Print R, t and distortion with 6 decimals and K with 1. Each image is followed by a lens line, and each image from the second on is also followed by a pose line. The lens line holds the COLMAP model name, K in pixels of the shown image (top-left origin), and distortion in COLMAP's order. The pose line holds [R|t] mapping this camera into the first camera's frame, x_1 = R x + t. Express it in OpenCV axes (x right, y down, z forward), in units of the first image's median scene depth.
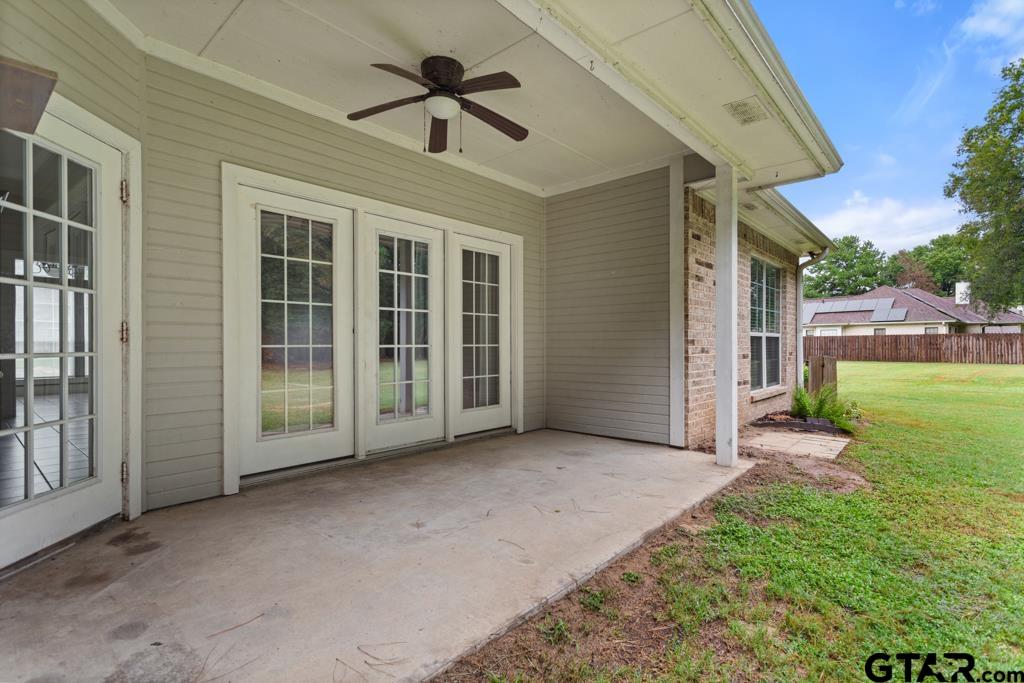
lens RADIAL K [[505.6, 0, 528.8], [0, 505.6, 344.8], [0, 0, 1]] dist [0.000587, -0.000110]
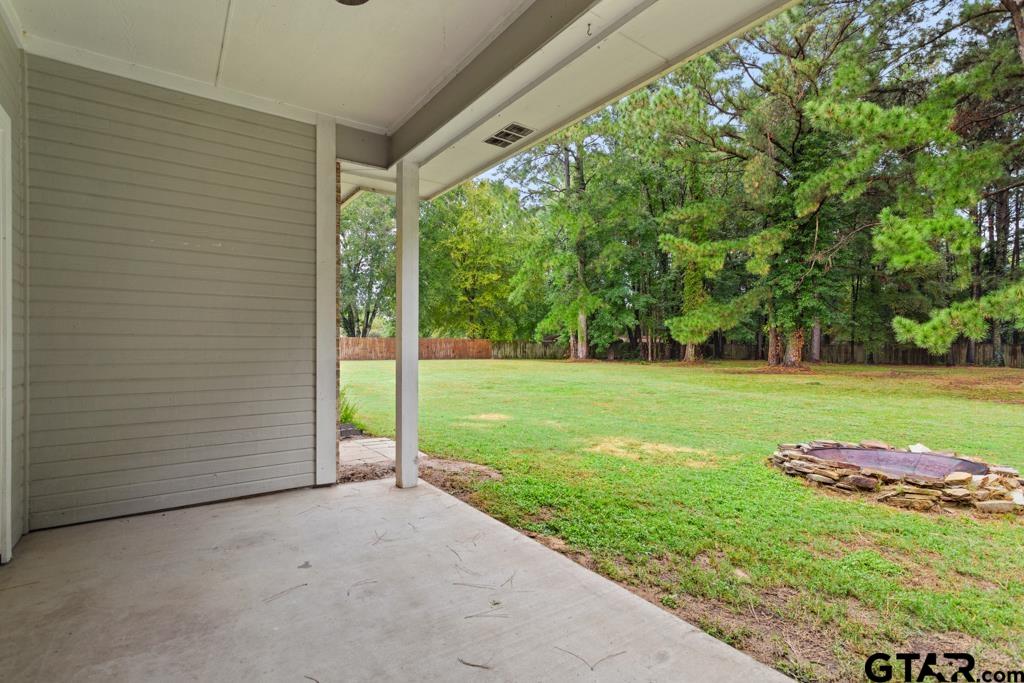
lens RADIAL K [[490.8, 0, 509.5], [0, 490.8, 346.2], [0, 0, 1]] dist [0.001990, 0.000798]
pose [[0.212652, 0.000306, 0.977128, -0.500637], [-0.005694, 0.999983, 0.000926, -0.022815], [-0.977111, -0.005761, 0.212650, 0.693310]]
